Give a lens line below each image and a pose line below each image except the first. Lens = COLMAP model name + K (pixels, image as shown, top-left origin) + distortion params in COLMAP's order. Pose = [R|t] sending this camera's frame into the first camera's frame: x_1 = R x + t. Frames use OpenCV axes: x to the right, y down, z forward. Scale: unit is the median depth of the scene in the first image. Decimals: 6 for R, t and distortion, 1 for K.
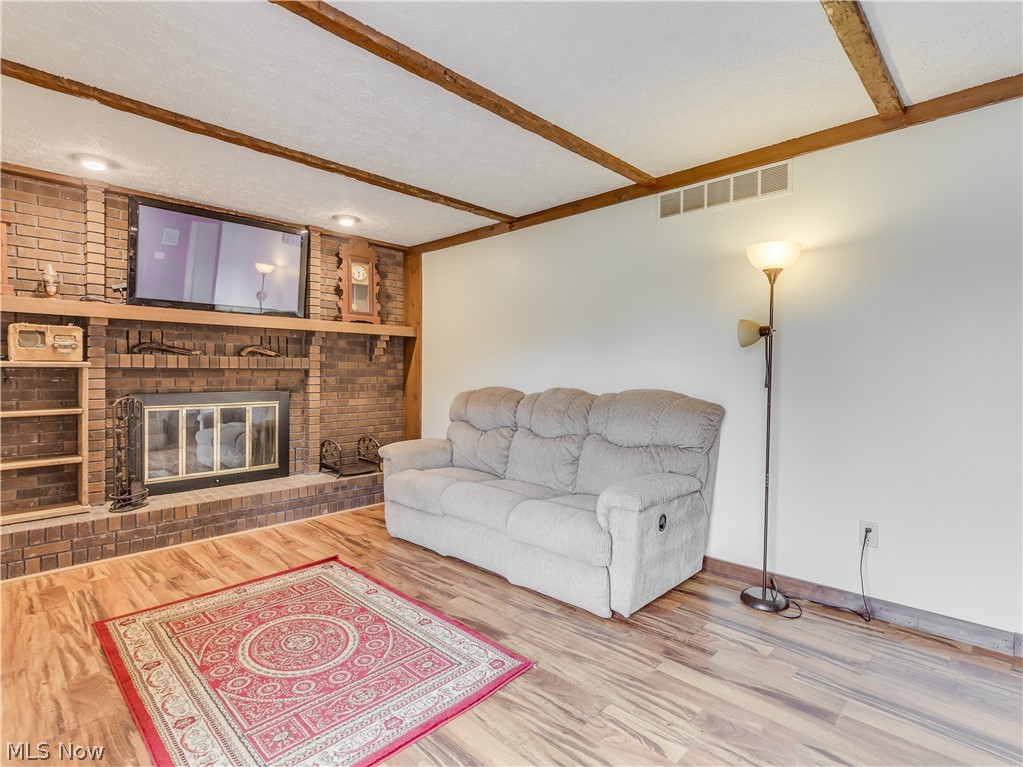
lens RADIAL K [[519.3, 0, 519.9], [0, 519.3, 375.9], [0, 0, 1]] dist [0.003366, -0.001490]
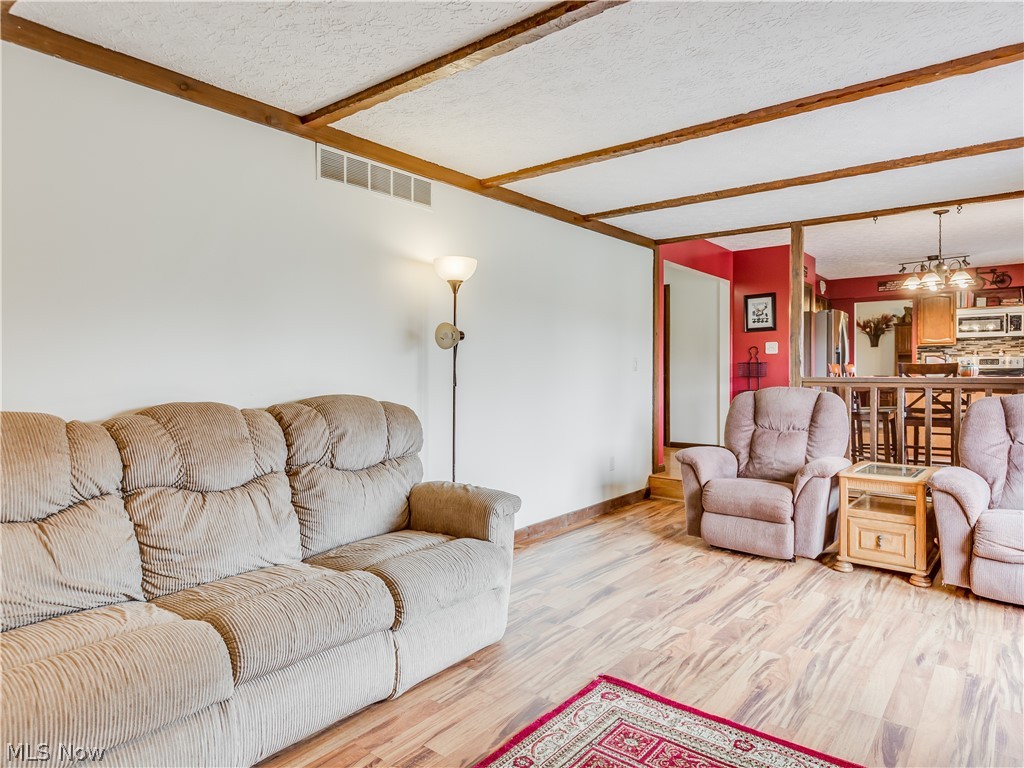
lens RADIAL K [[631.9, 0, 513.0], [0, 631.9, 385.2], [0, 0, 1]] dist [0.006704, 0.001673]
pose [[-0.087218, -0.027488, 0.995810, -0.803844], [0.007399, 0.999574, 0.028240, -0.017223], [-0.996162, 0.009831, -0.086978, 0.904427]]
